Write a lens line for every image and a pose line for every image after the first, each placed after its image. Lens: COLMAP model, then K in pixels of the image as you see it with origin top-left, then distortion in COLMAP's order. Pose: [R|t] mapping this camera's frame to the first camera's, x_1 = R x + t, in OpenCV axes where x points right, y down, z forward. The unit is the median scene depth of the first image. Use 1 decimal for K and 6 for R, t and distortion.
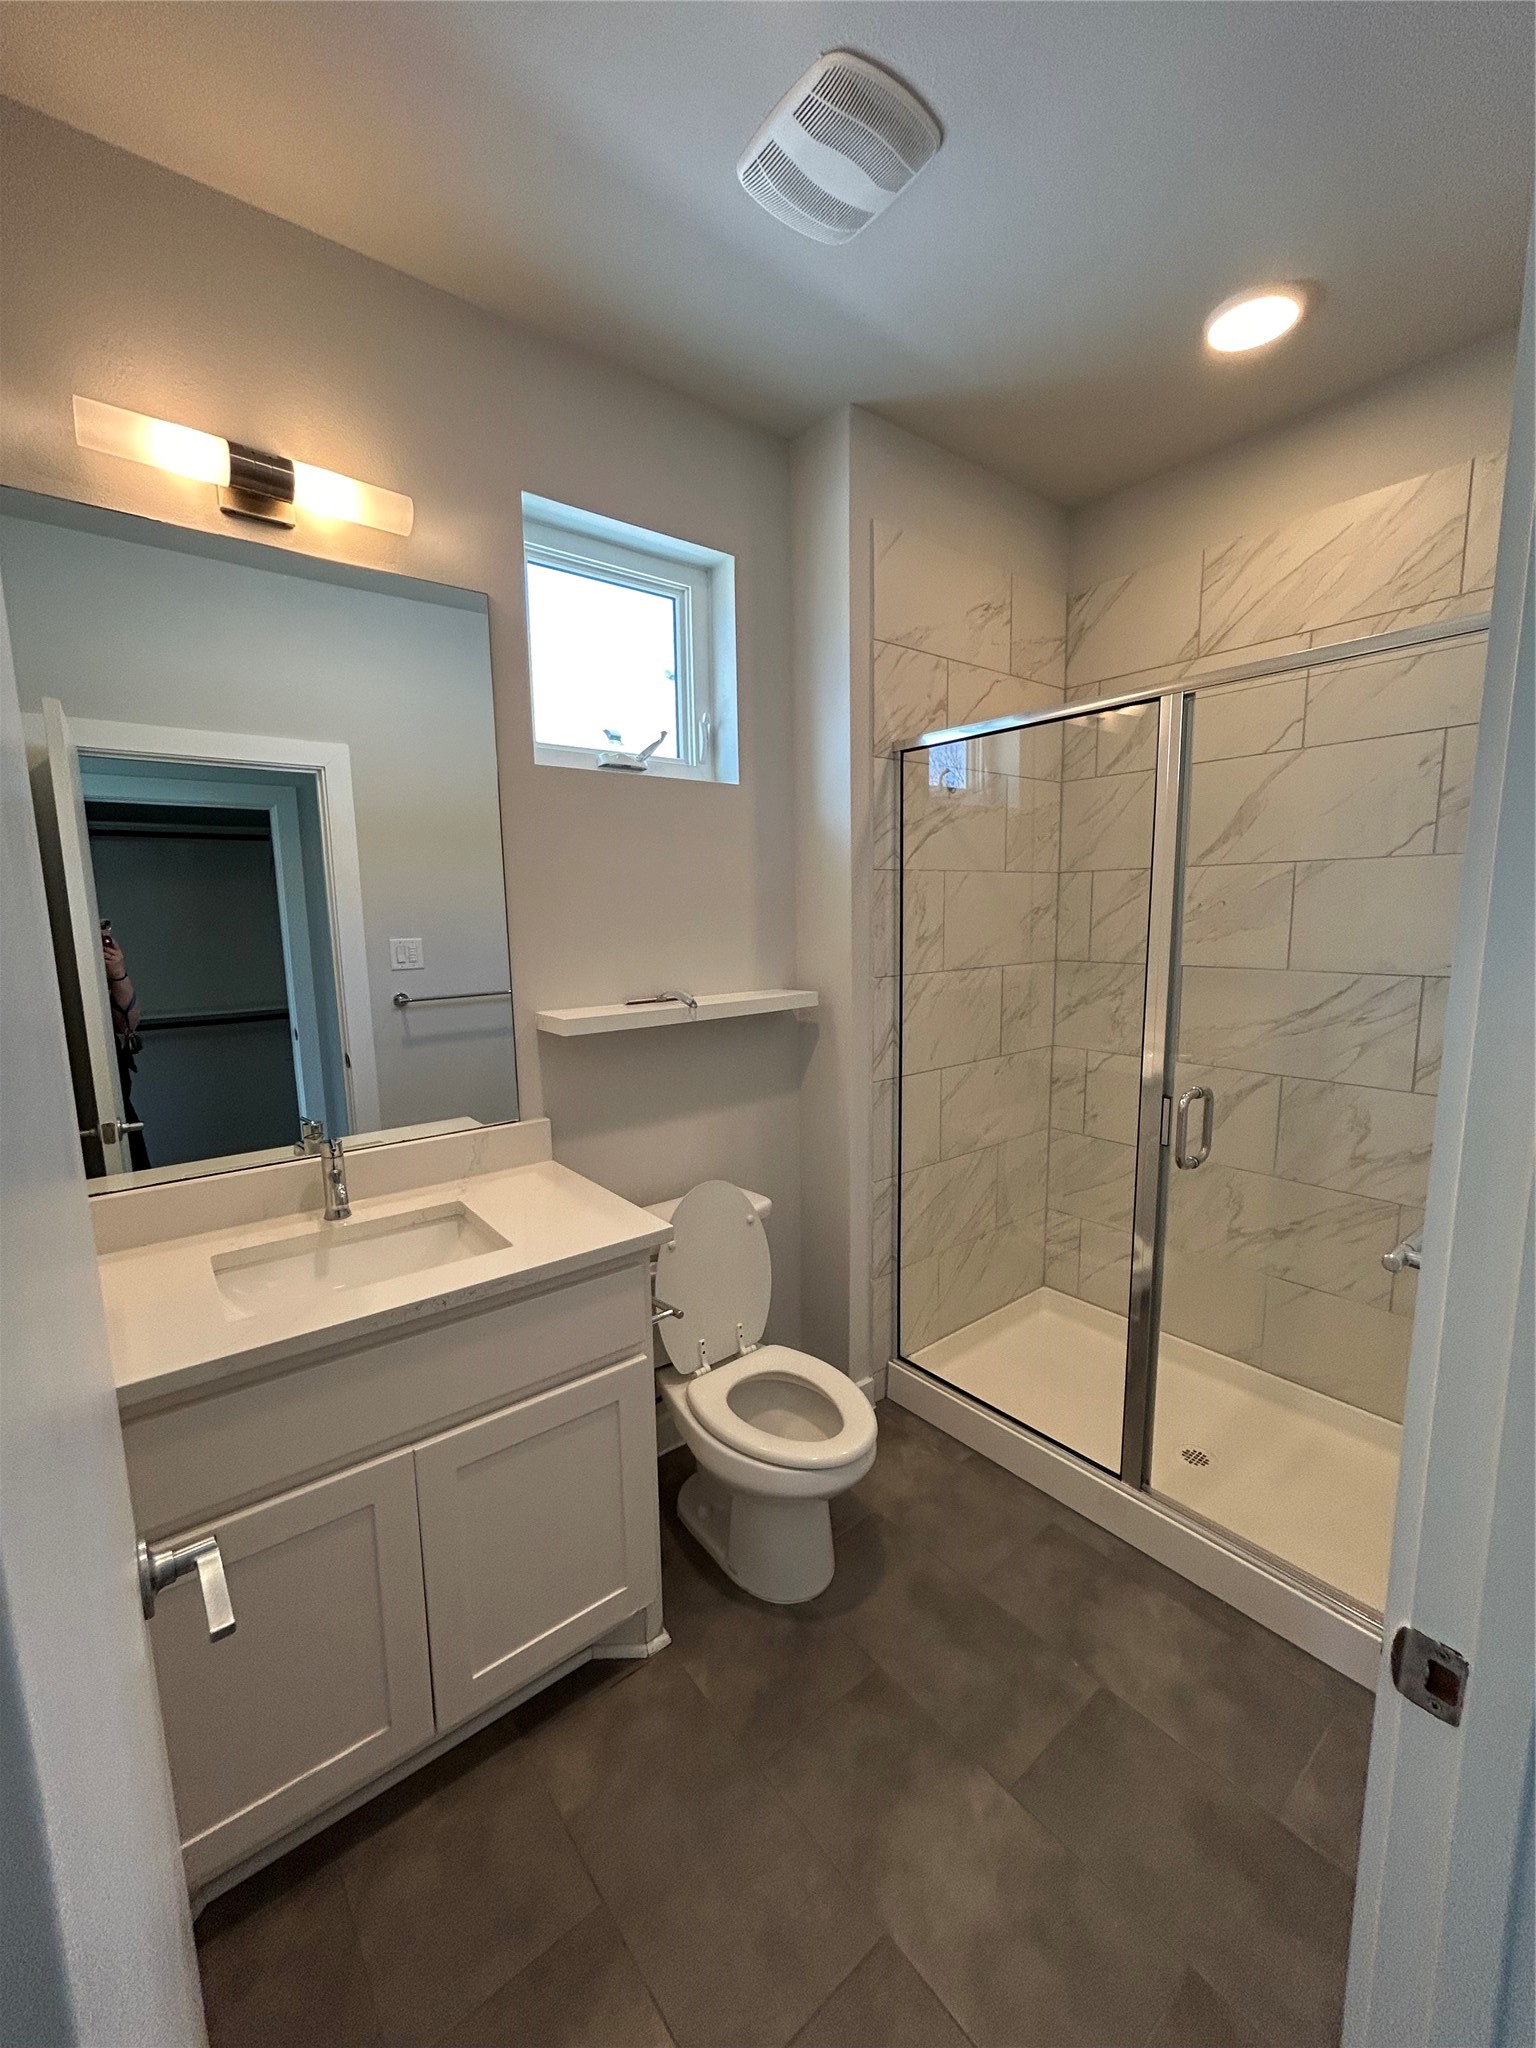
lens RADIAL K [[829.2, 0, 768.0], [0, 829.2, 1024.0], [0, 0, 1]] dist [0.001653, 0.000169]
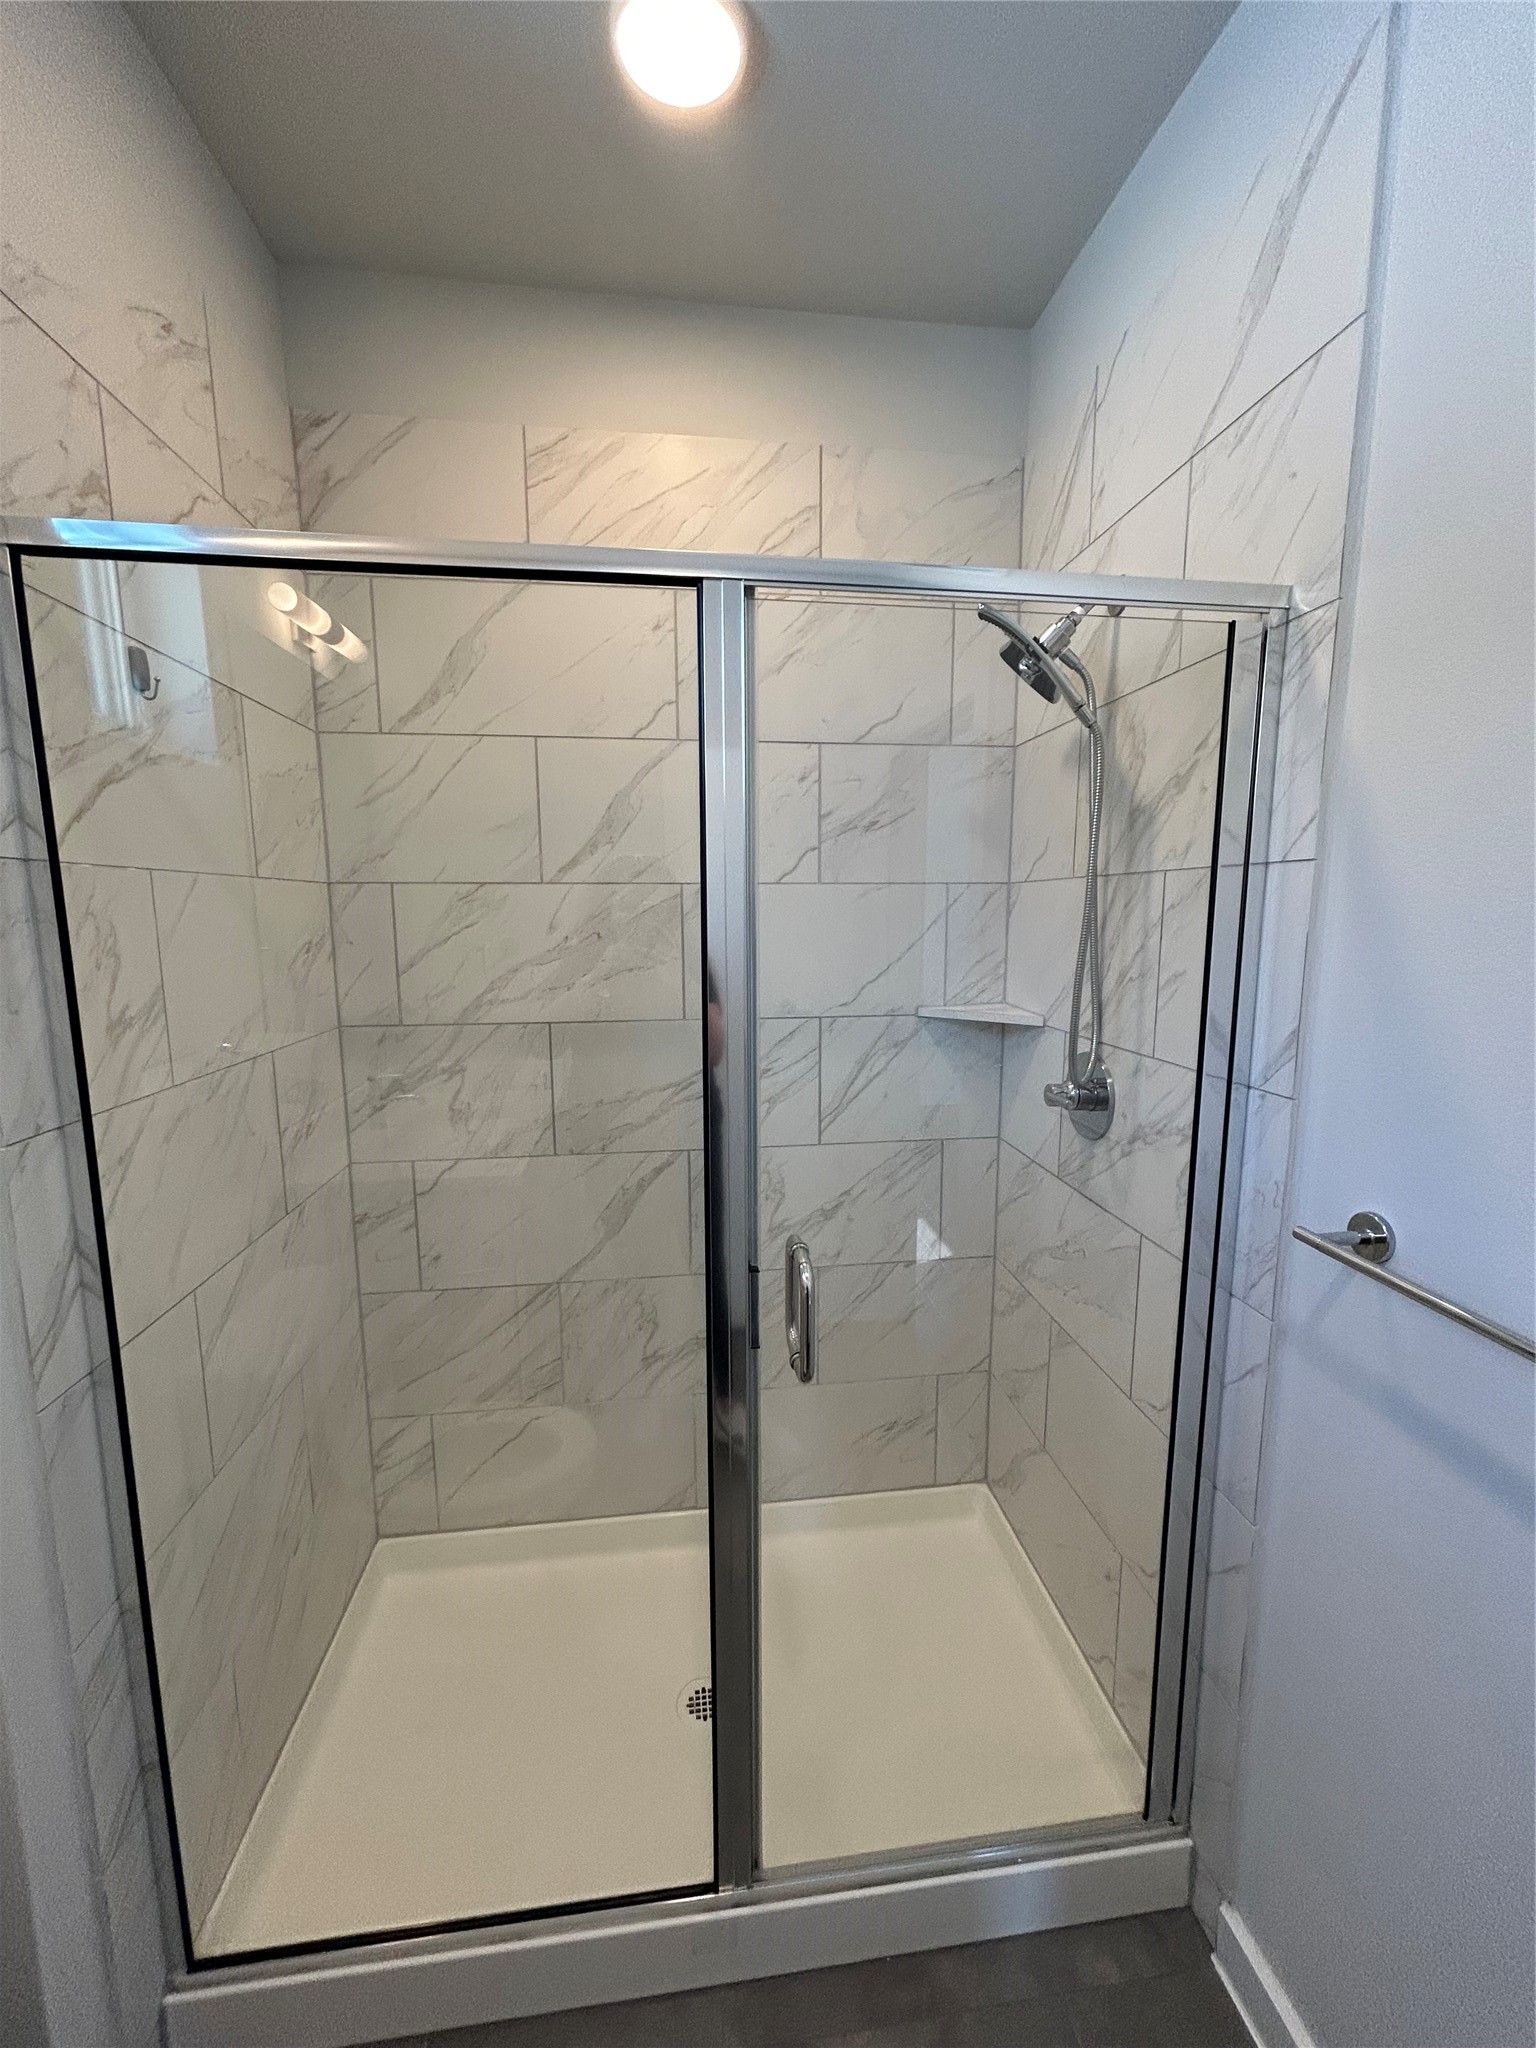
lens RADIAL K [[826.5, 0, 773.1], [0, 826.5, 1027.2], [0, 0, 1]] dist [-0.001048, 0.000430]
pose [[0.523822, -0.104545, 0.845388, 0.000791], [0.114632, 0.992064, 0.051655, -0.084155], [-0.844080, 0.069851, 0.531649, 0.480543]]
